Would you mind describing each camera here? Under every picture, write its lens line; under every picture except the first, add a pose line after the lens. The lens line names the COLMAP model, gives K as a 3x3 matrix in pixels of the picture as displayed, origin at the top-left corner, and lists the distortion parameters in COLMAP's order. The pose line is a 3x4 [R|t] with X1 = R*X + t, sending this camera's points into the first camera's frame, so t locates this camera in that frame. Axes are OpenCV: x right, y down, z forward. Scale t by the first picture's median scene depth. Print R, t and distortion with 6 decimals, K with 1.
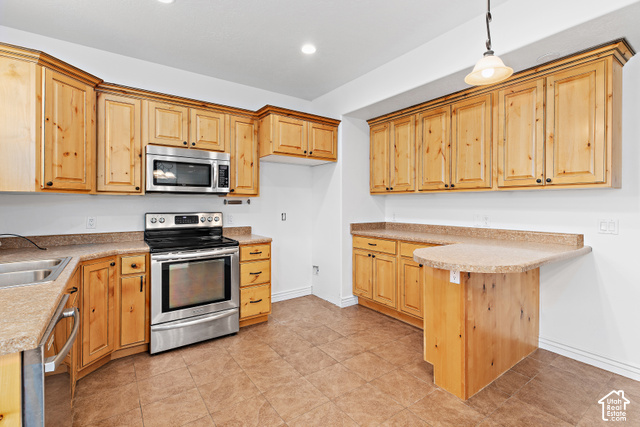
lens RADIAL K [[300.1, 0, 321.4], [0, 300.1, 203.6], [0, 0, 1]] dist [0.003850, 0.000318]
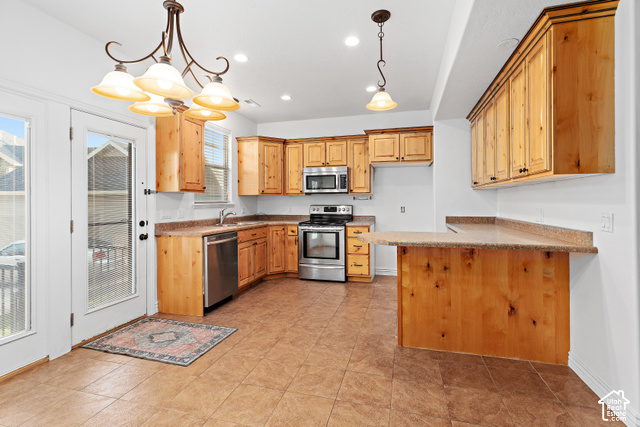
lens RADIAL K [[300.1, 0, 321.4], [0, 300.1, 203.6], [0, 0, 1]] dist [0.003850, 0.000318]
pose [[0.618479, 0.000417, -0.785801, 0.880967], [0.004890, 0.999978, 0.004379, 0.015869], [0.785786, -0.006551, 0.618464, -0.054828]]
